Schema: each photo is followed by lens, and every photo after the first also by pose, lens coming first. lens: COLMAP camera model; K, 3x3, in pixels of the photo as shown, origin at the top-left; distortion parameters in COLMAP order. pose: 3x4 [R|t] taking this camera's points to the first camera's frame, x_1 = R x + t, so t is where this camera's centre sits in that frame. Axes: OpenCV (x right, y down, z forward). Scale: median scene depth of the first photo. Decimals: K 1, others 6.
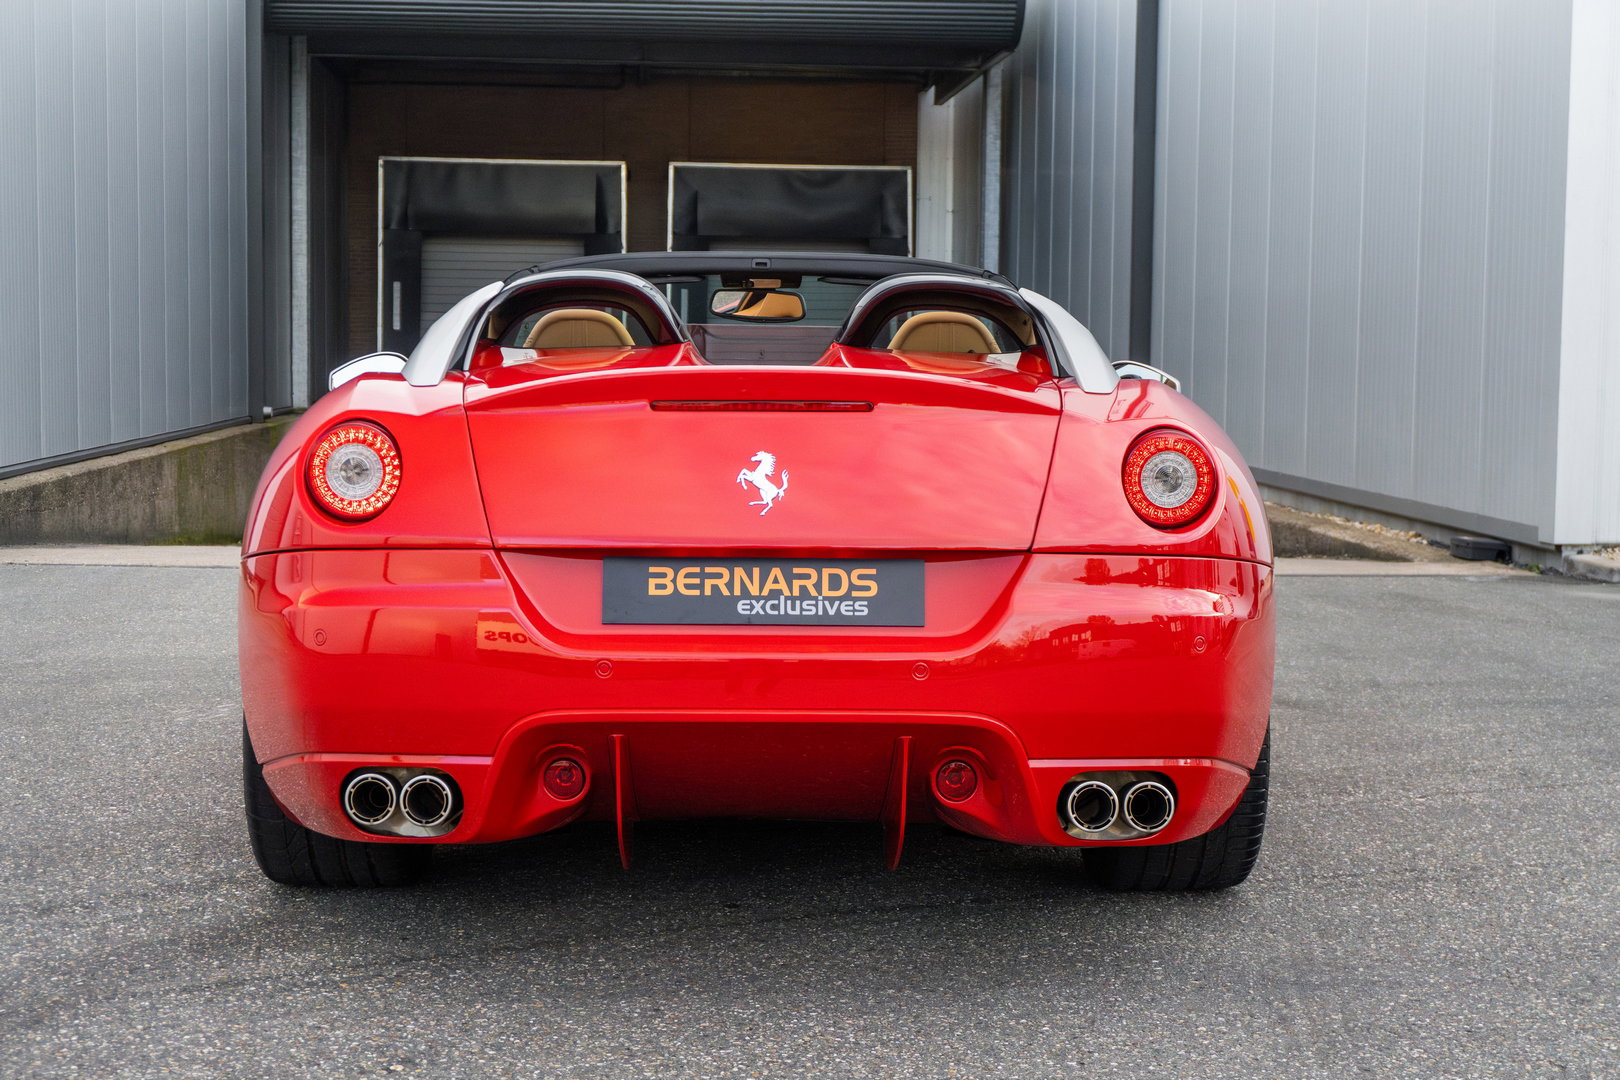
lens RADIAL K [[2509.5, 0, 832.3], [0, 2509.5, 575.2], [0, 0, 1]] dist [0.007755, 0.000000]
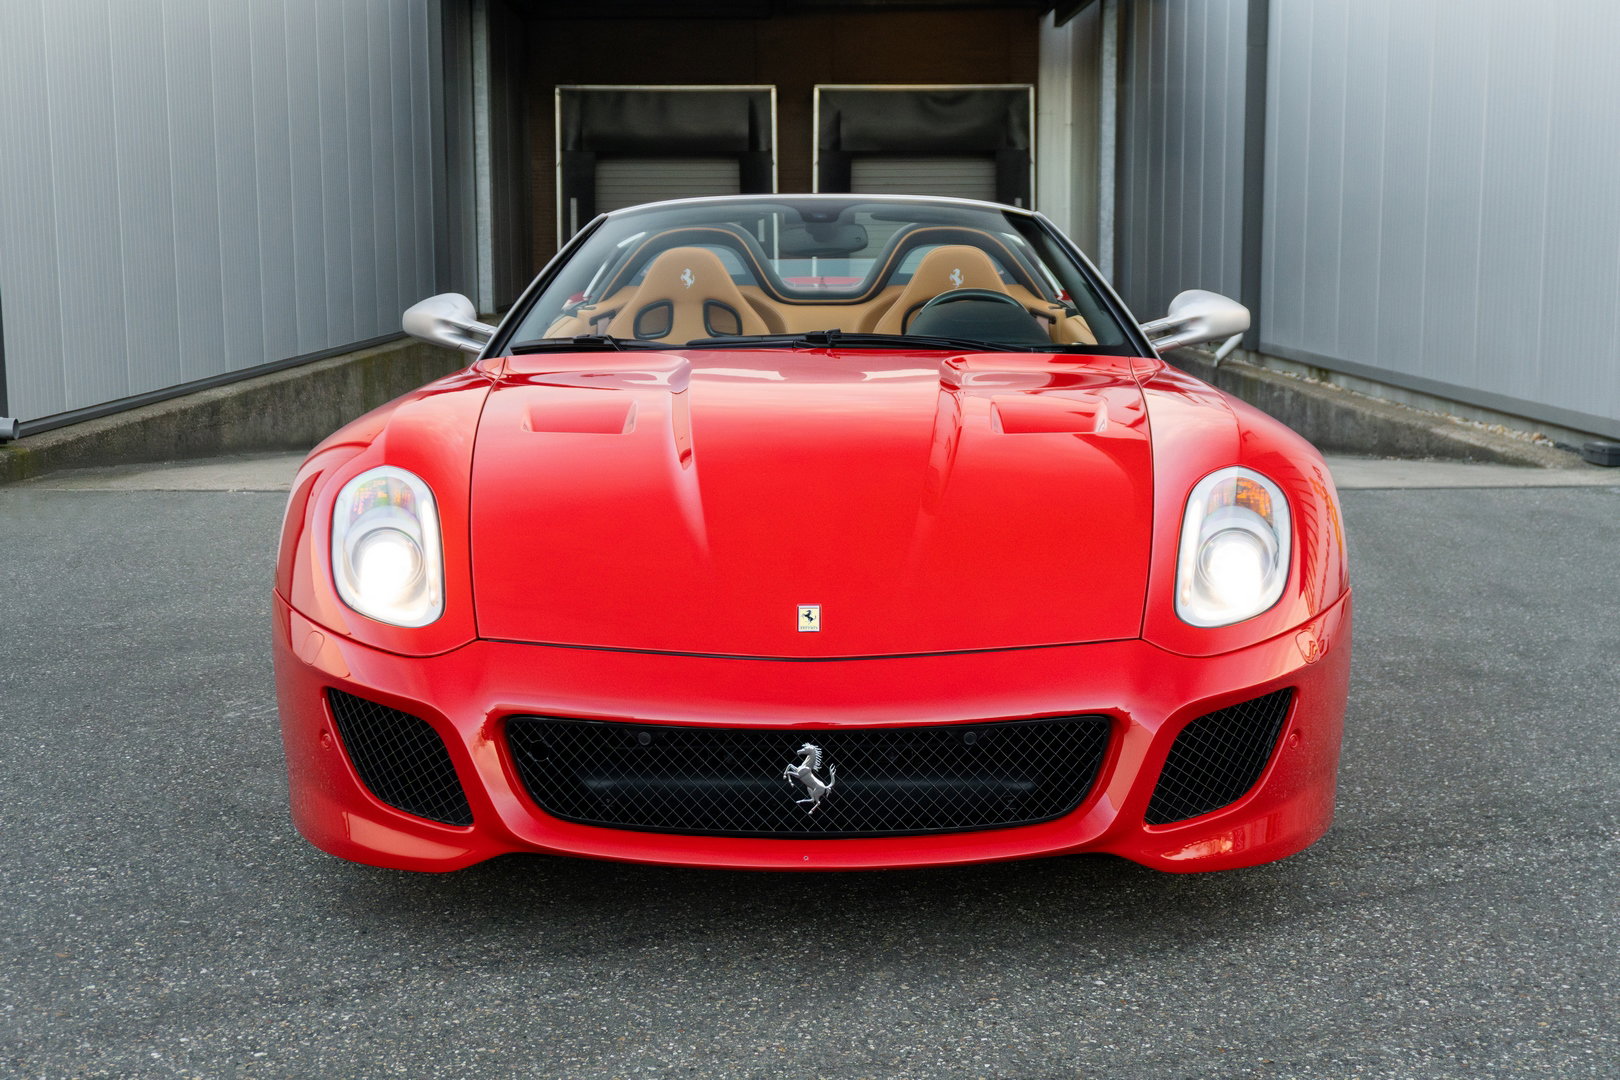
lens RADIAL K [[2125.5, 0, 842.1], [0, 2125.5, 552.4], [0, 0, 1]] dist [0.010650, 0.000000]
pose [[0.998267, -0.008378, -0.058253, 0.000465], [0.011439, 0.998560, 0.052418, -0.012187], [0.057730, -0.052993, 0.996925, 0.086095]]
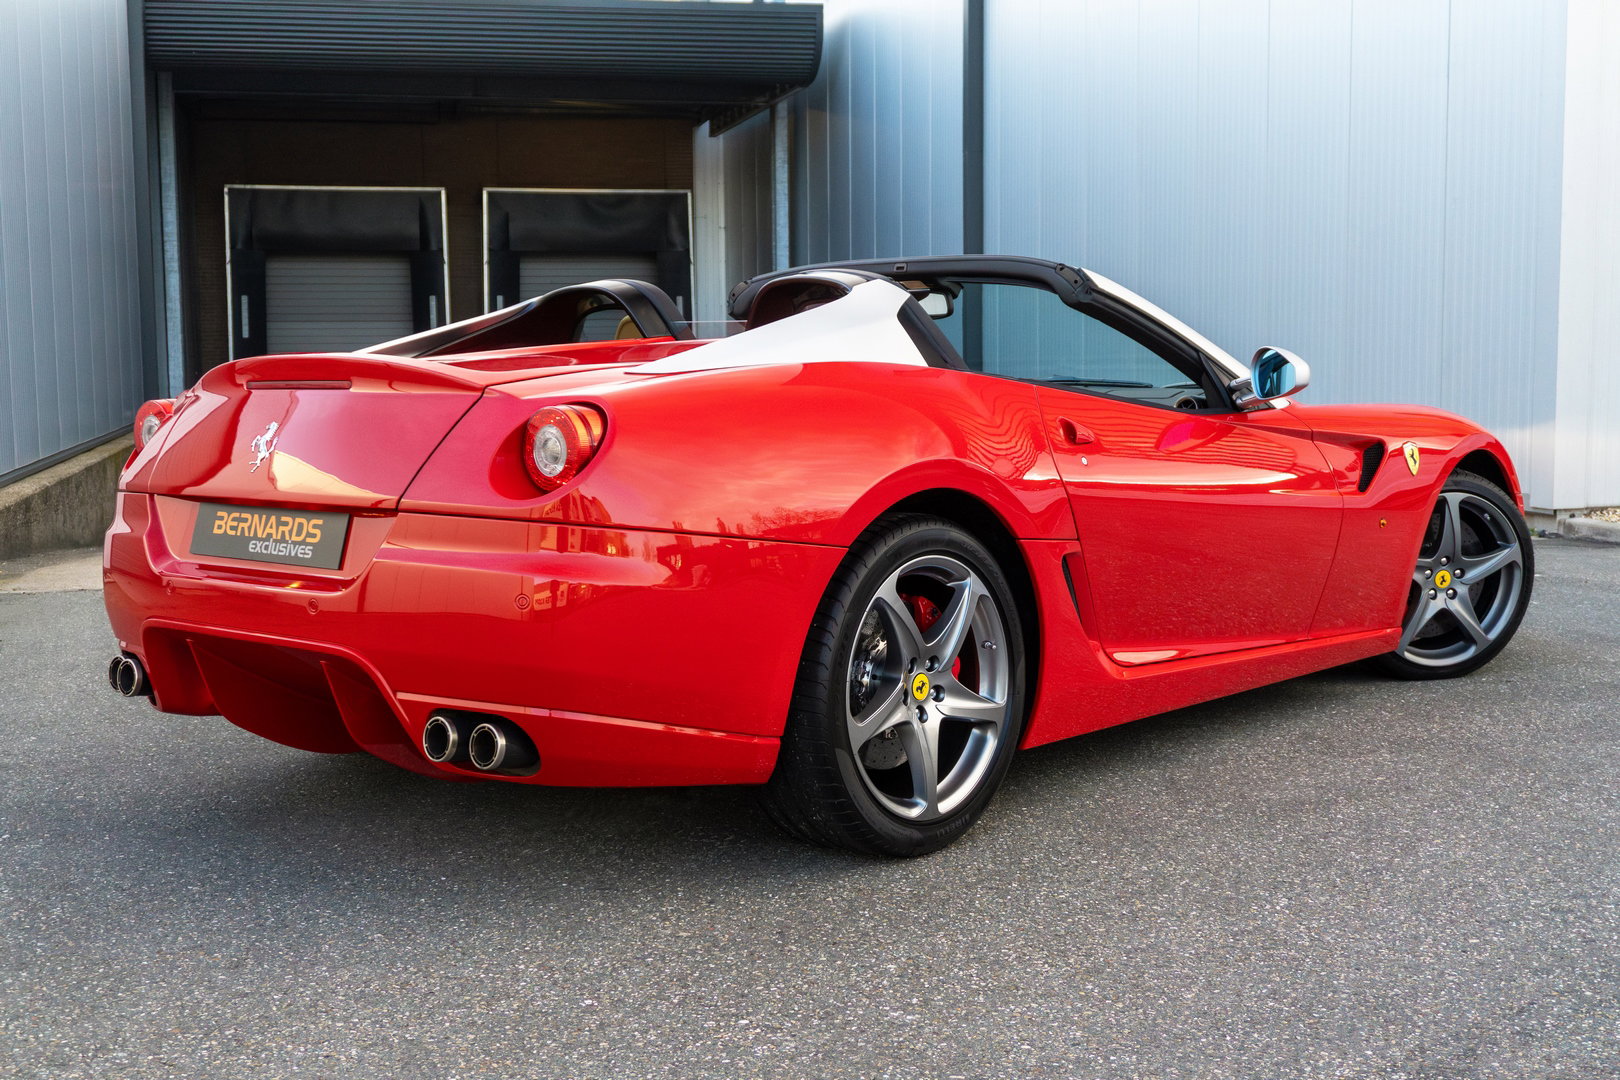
lens RADIAL K [[1970.6, 0, 817.7], [0, 1970.6, 546.4], [0, 0, 1]] dist [0.042170, 0.000000]
pose [[0.987664, -0.038719, 0.151725, -0.095343], [0.036739, 0.999200, 0.015829, -0.013107], [-0.152216, -0.010060, 0.988296, 0.121750]]
